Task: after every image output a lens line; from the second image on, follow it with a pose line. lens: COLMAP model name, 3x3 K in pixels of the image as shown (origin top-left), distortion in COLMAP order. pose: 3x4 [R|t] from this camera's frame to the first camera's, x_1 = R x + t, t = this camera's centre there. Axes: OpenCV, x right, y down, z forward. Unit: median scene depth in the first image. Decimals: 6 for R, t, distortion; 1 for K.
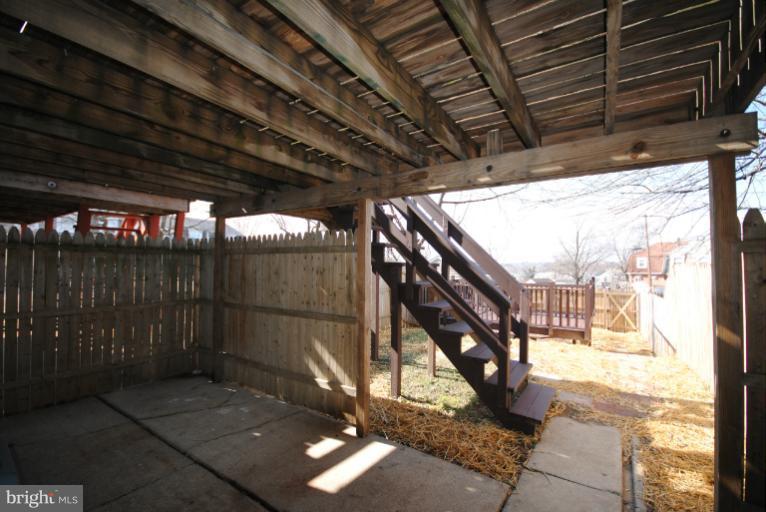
lens RADIAL K [[335.2, 0, 382.5], [0, 335.2, 256.9], [0, 0, 1]] dist [0.000211, -0.000074]
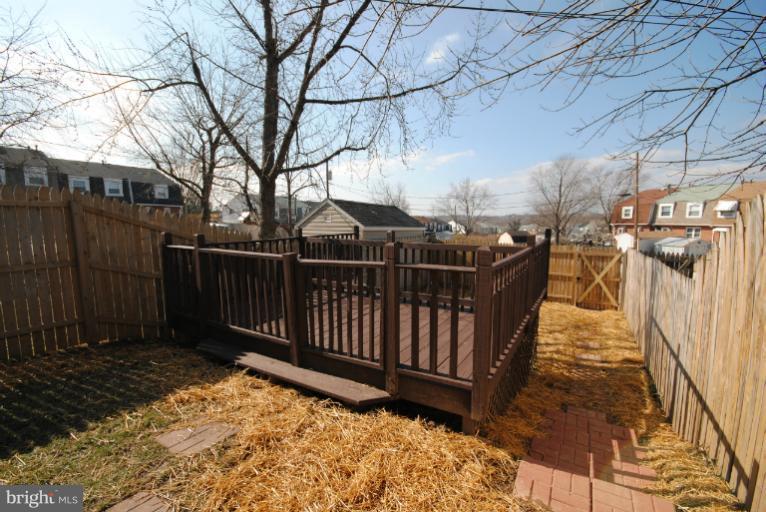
lens RADIAL K [[335.2, 0, 381.4], [0, 335.2, 257.2], [0, 0, 1]] dist [0.000211, -0.000074]
pose [[0.999414, -0.013835, 0.031310, 0.100311], [0.009414, 0.990499, 0.137196, 0.008375], [-0.032911, -0.136821, 0.990049, 0.137421]]
